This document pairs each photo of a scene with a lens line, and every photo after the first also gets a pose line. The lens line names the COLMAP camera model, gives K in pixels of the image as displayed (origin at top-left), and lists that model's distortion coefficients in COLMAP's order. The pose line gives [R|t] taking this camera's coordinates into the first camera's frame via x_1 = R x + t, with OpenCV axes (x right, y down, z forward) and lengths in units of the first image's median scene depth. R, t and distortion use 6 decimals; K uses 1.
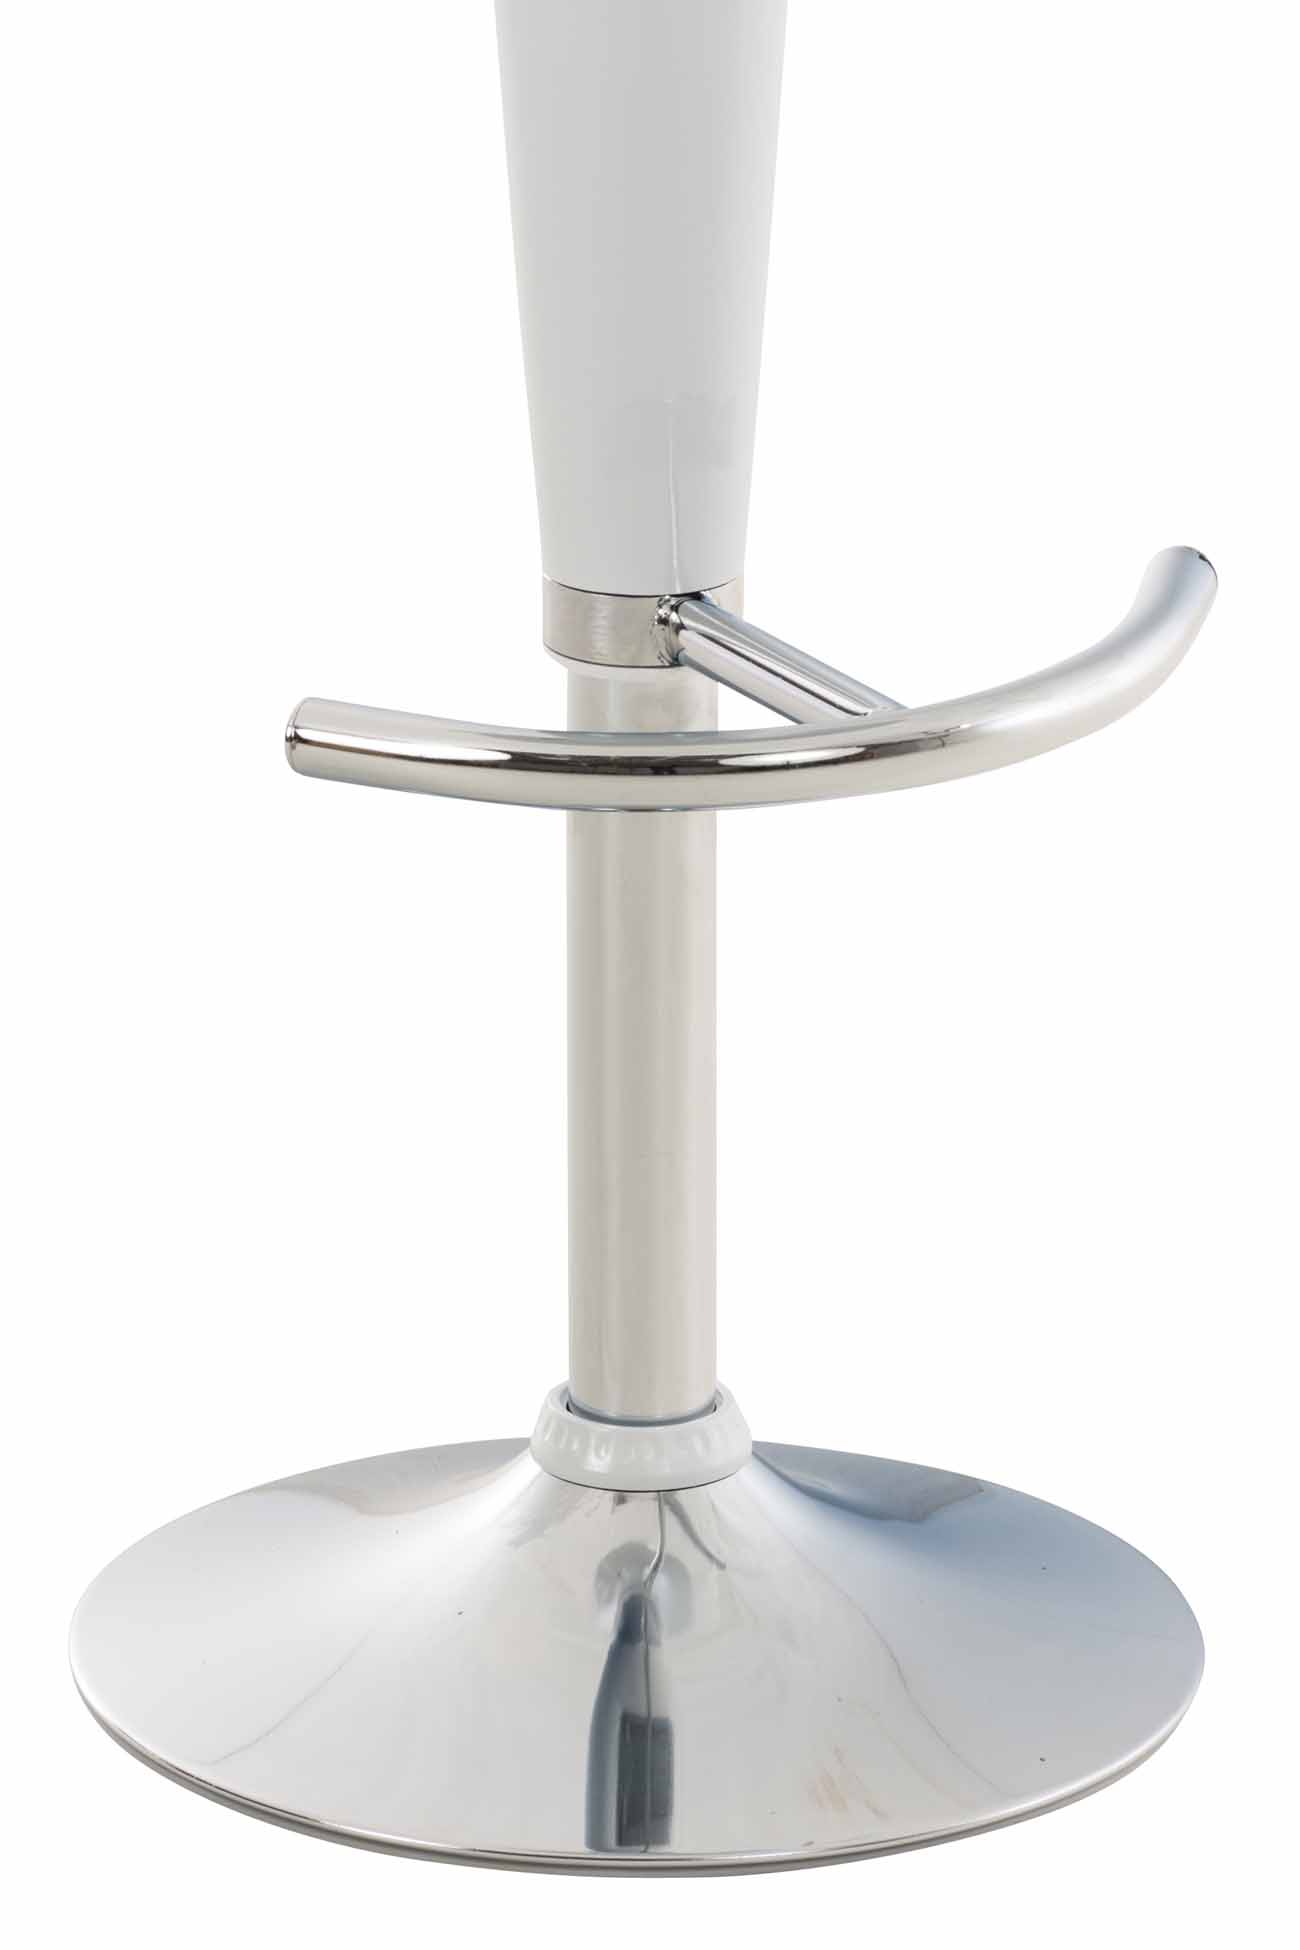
lens RADIAL K [[11851.3, 0, 650.0], [0, 11851.3, 975.0], [0, 0, 1]] dist [-2.795221, -0.645550]
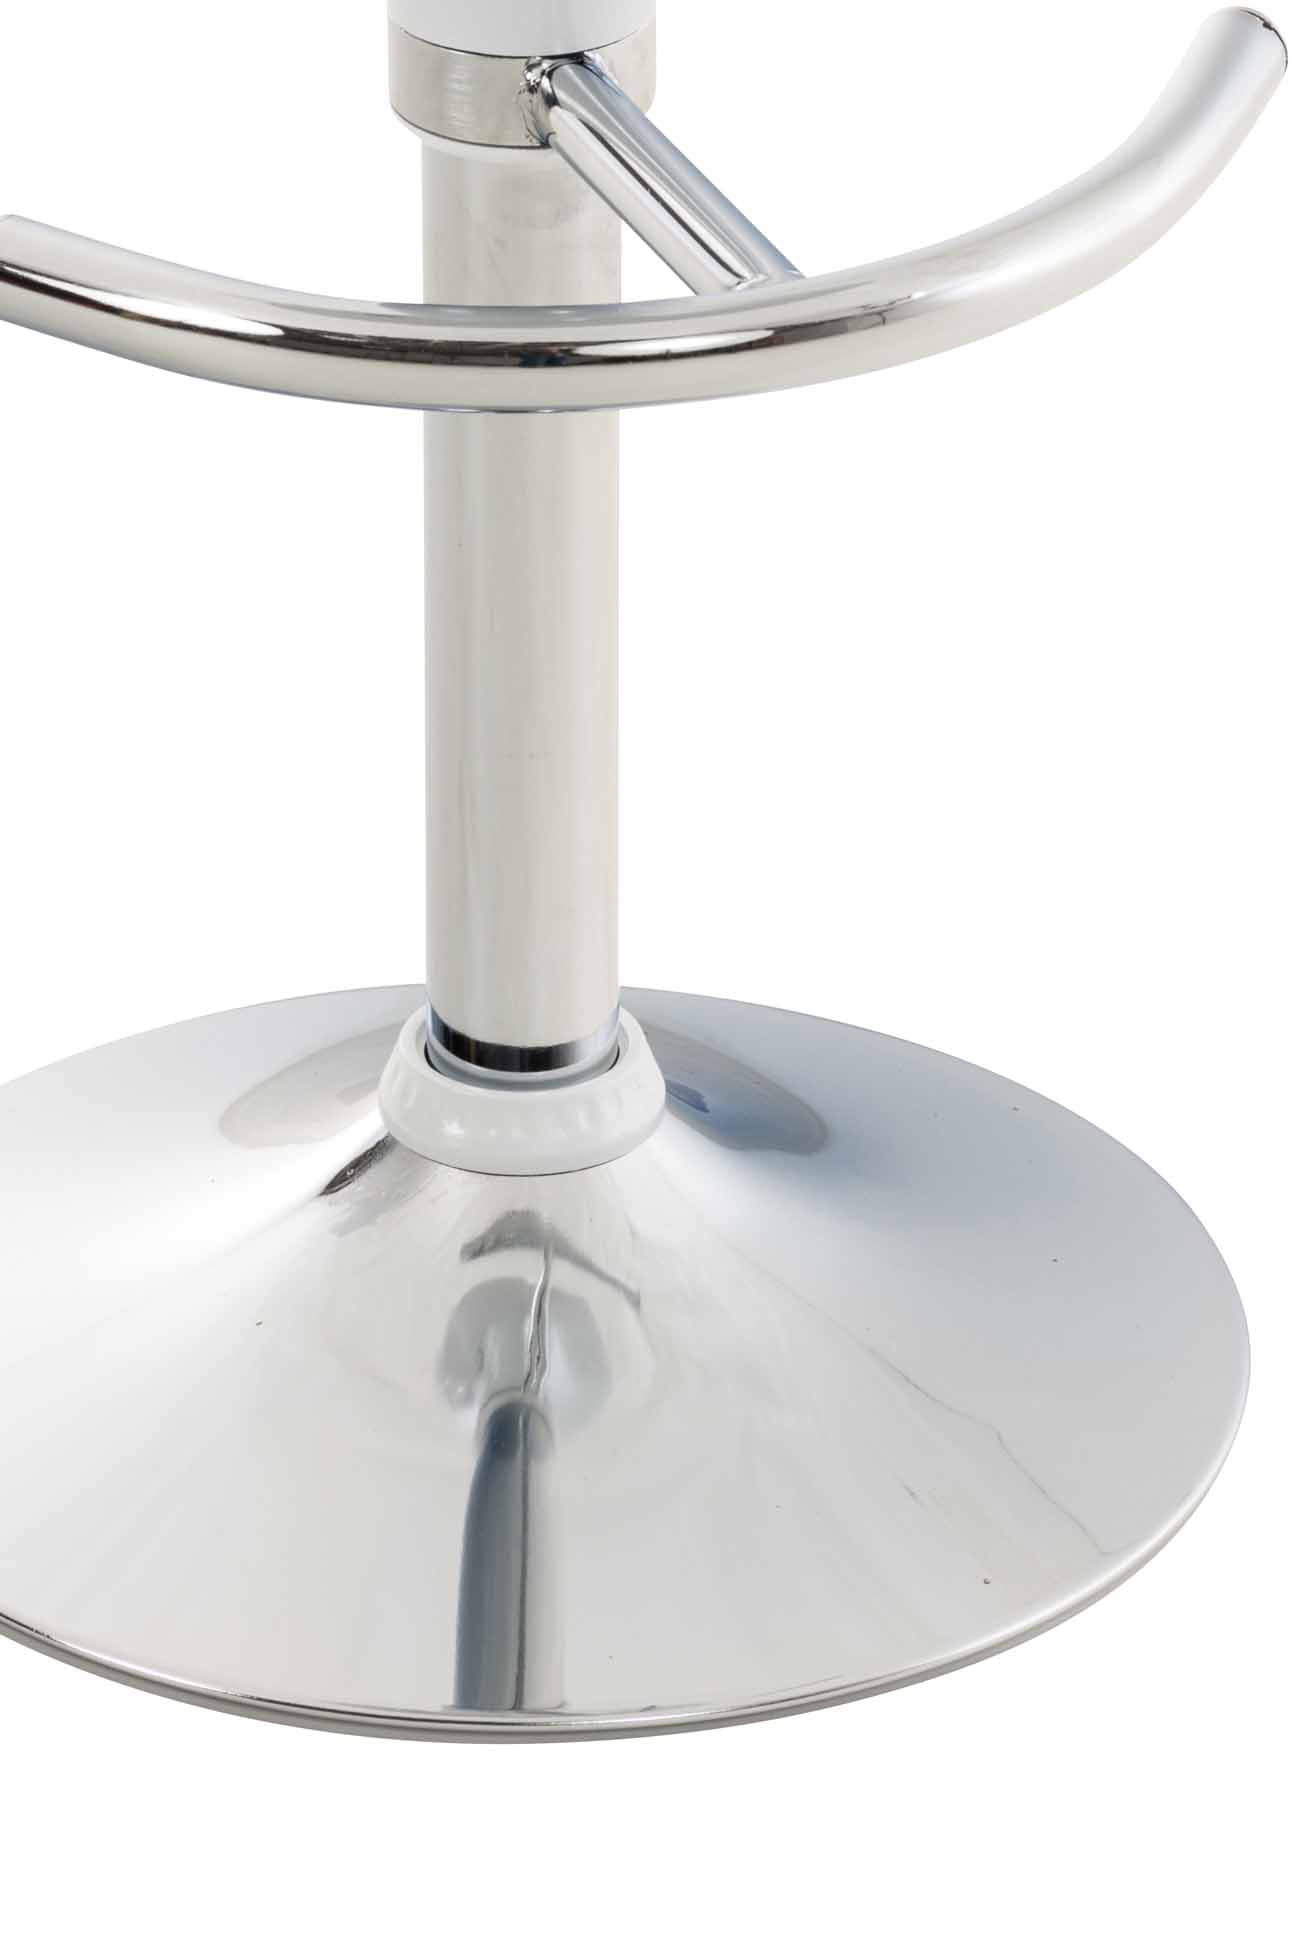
lens RADIAL K [[7937.5, 0, 650.0], [0, 7937.5, 975.0], [0, 0, 1]] dist [4.417987, 1.940898]
pose [[0.999766, 0.001782, -0.021581, 0.021390], [-0.000465, 0.998147, 0.060851, -0.009952], [0.021650, -0.060827, 0.997914, 0.486815]]
